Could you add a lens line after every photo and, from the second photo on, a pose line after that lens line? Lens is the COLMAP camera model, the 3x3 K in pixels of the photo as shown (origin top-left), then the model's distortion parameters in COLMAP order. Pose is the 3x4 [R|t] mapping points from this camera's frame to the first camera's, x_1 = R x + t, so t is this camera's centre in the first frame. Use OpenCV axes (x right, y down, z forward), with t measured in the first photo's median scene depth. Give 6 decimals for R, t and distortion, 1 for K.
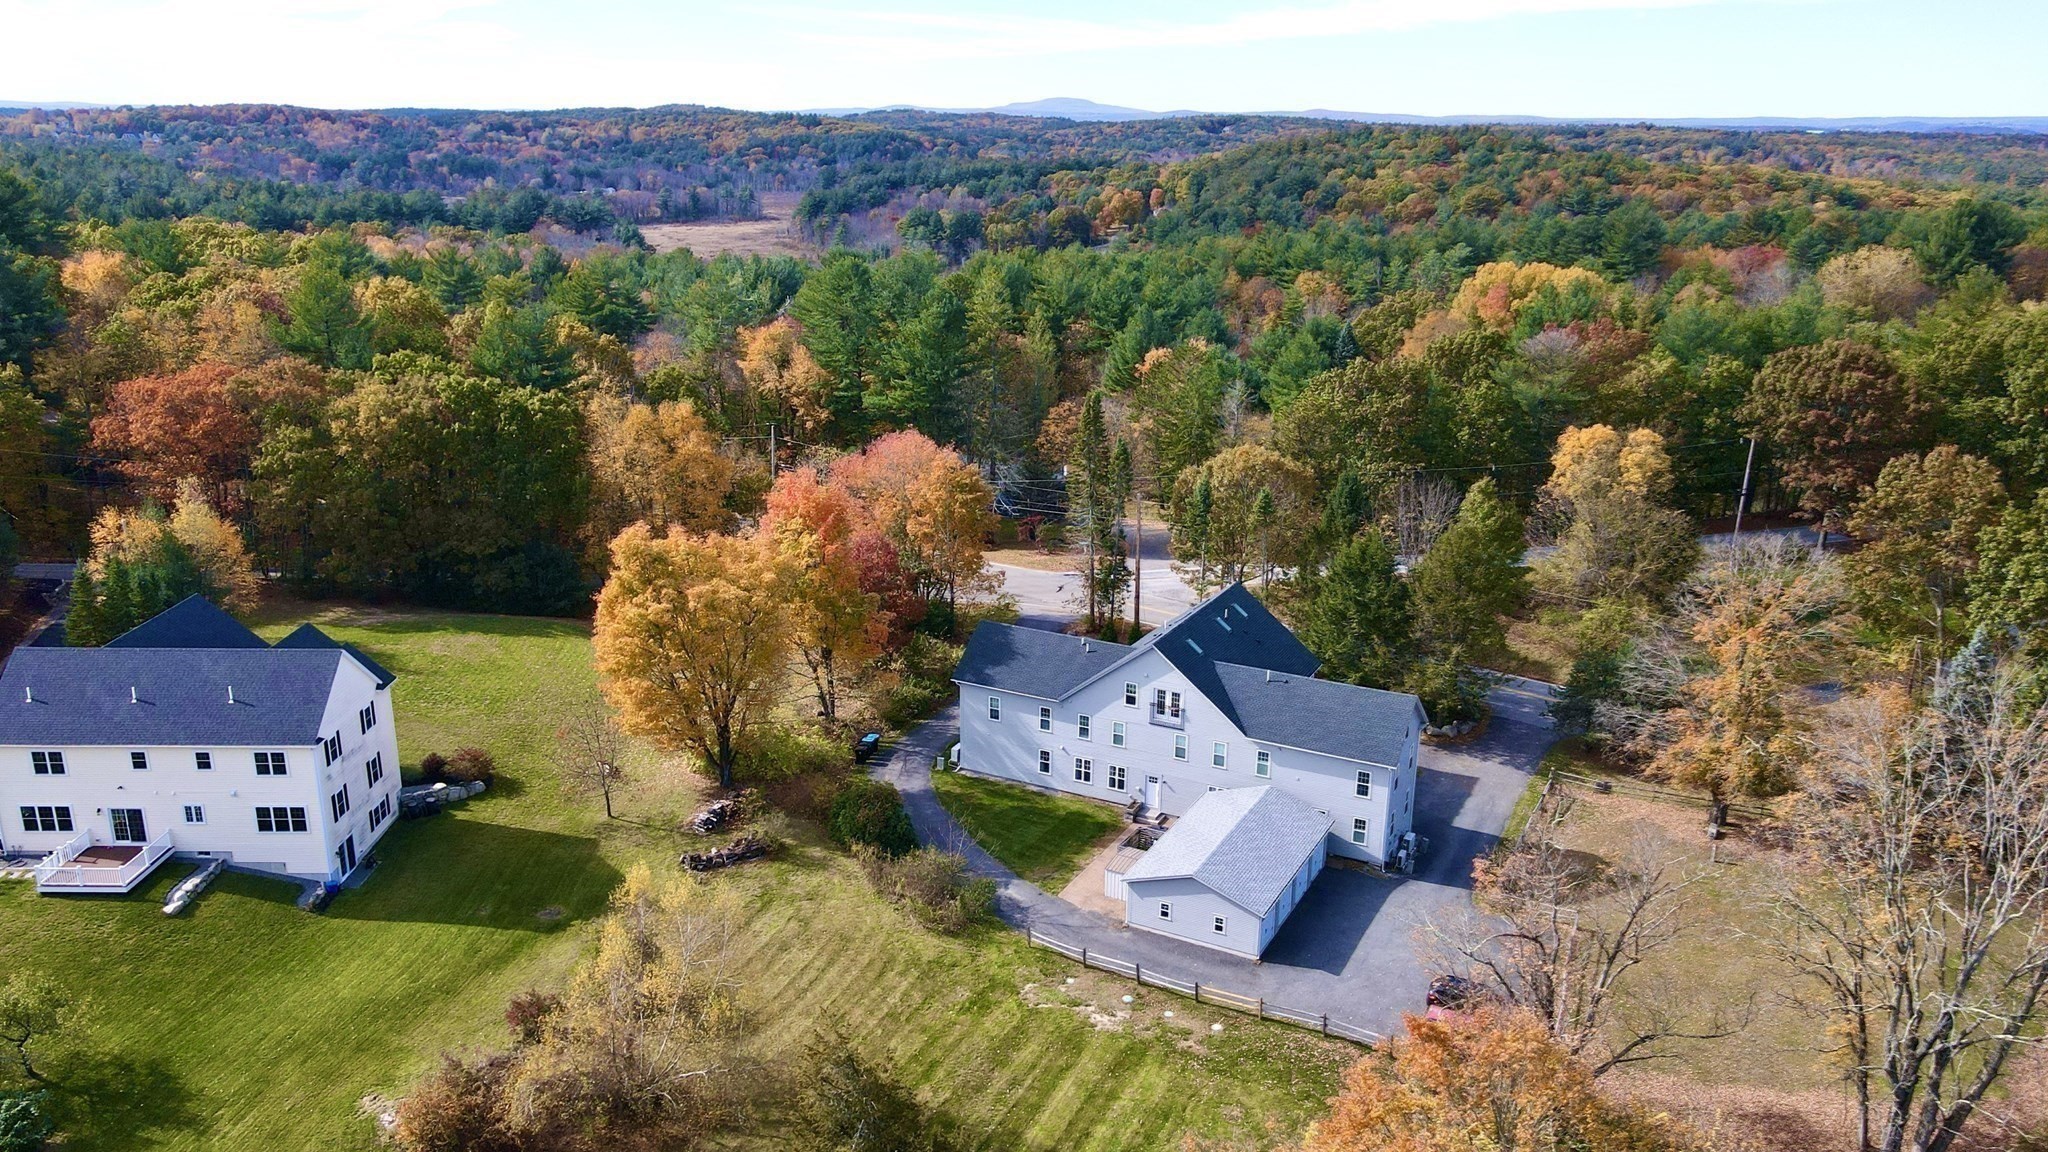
lens RADIAL K [[1518.3, 0, 1024.0], [0, 1518.3, 576.0], [0, 0, 1]] dist [-0.000828, 0.036556]
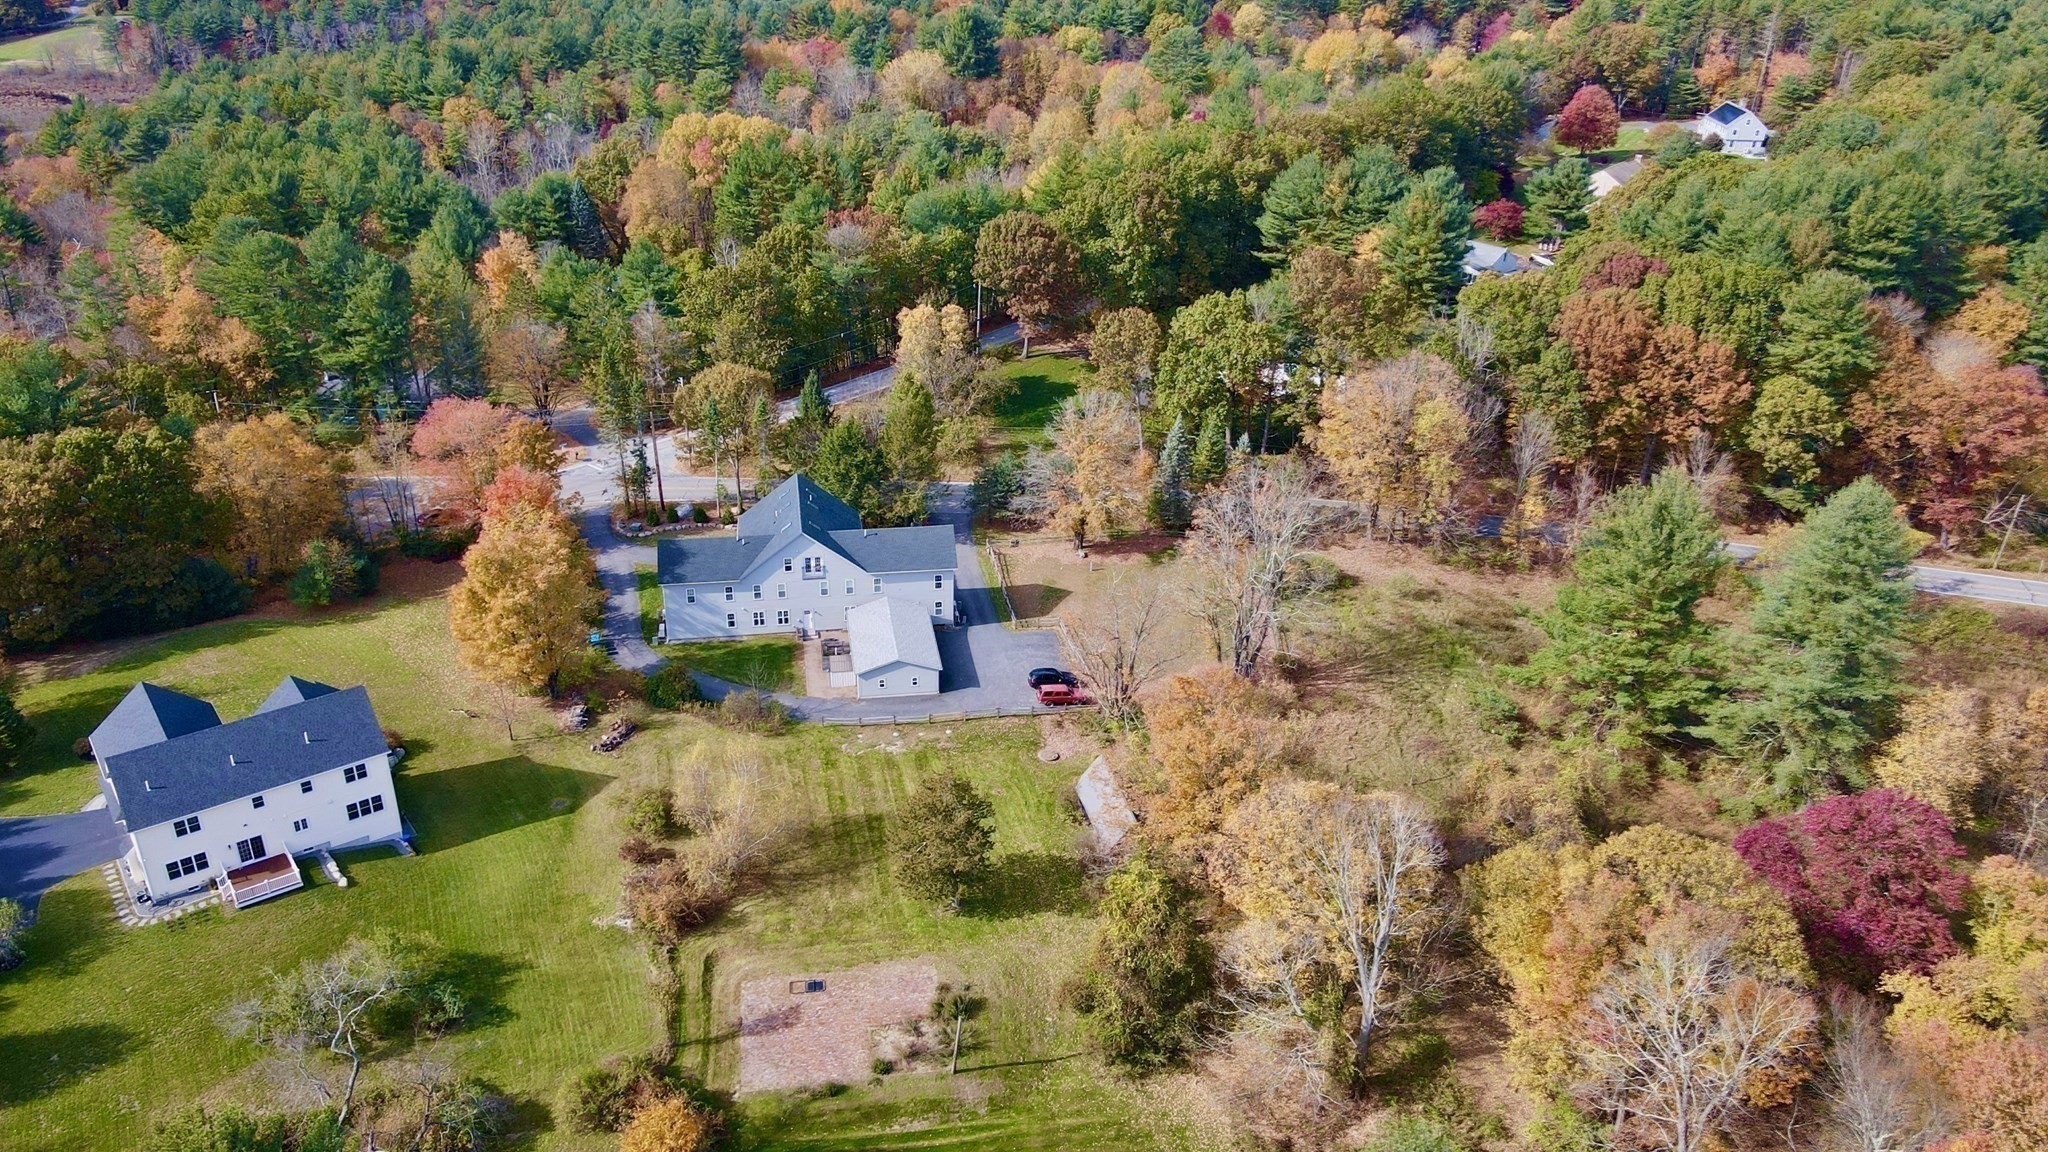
lens RADIAL K [[1552.8, 0, 1024.0], [0, 1552.8, 576.0], [0, 0, 1]] dist [-0.047505, 0.146433]
pose [[0.793267, -0.264278, 0.548529, -0.617799], [0.158960, 0.959539, 0.232416, -0.245112], [-0.587757, -0.097174, 0.803180, -0.441108]]
